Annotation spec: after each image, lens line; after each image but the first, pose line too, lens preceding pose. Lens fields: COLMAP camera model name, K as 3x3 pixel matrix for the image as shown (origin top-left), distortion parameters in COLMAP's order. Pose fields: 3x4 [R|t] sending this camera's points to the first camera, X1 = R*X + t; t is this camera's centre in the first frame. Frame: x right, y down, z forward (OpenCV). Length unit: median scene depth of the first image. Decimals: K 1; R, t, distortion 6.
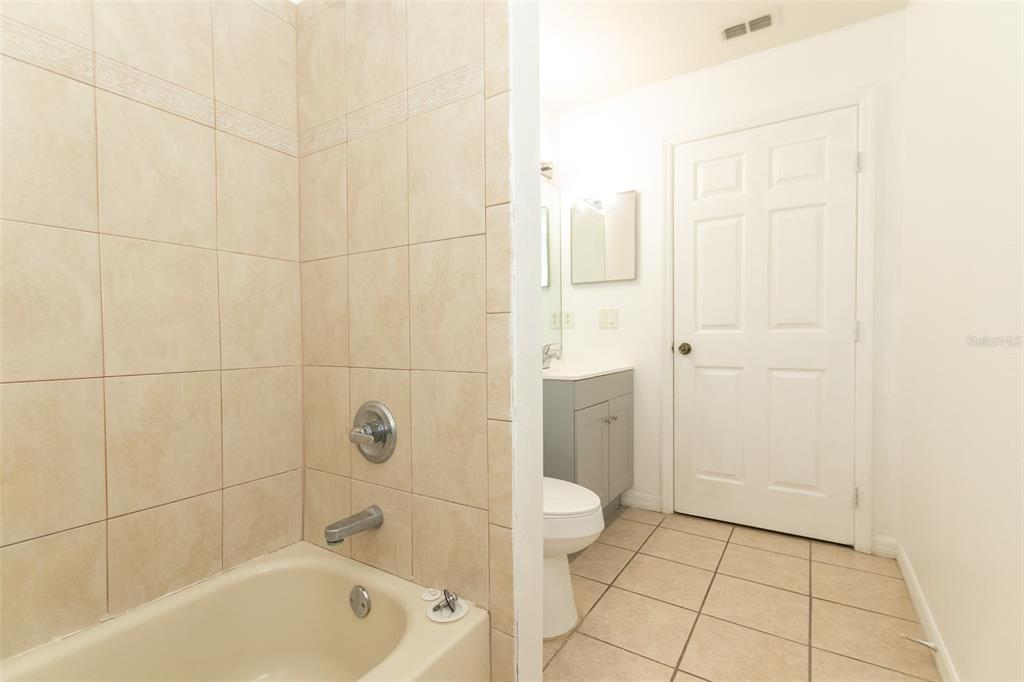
lens RADIAL K [[468.2, 0, 511.8], [0, 468.2, 341.4], [0, 0, 1]] dist [0.008461, -0.001545]
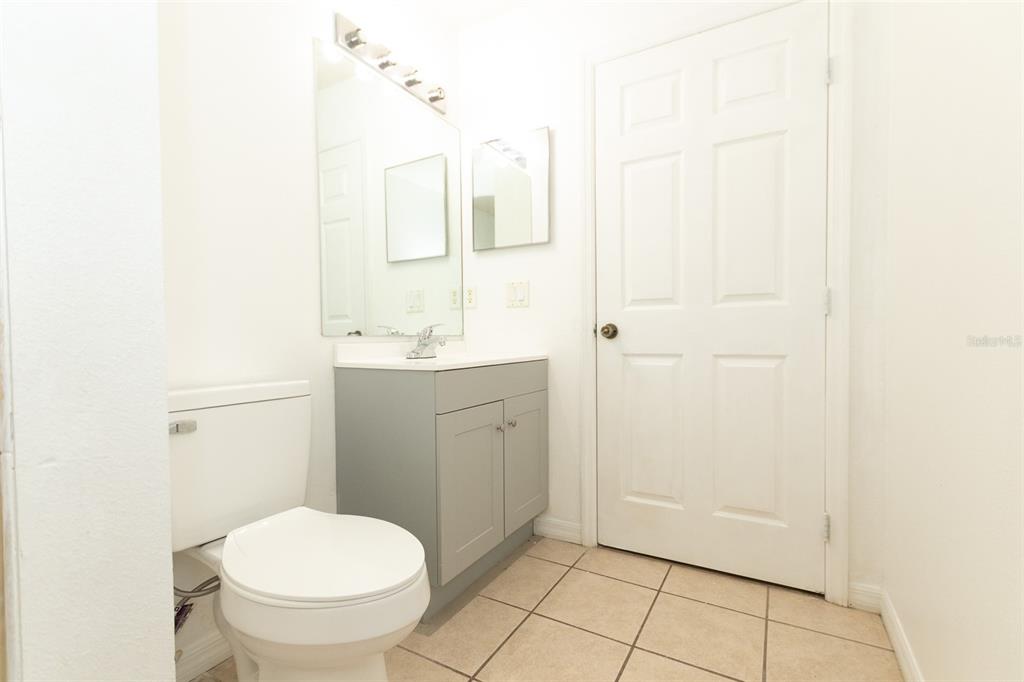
lens RADIAL K [[468.2, 0, 511.9], [0, 468.2, 341.5], [0, 0, 1]] dist [0.008461, -0.001545]
pose [[0.998786, -0.001810, 0.049232, 0.186952], [0.001871, 0.999998, -0.001193, 0.035498], [-0.049230, 0.001284, 0.998787, 0.265807]]
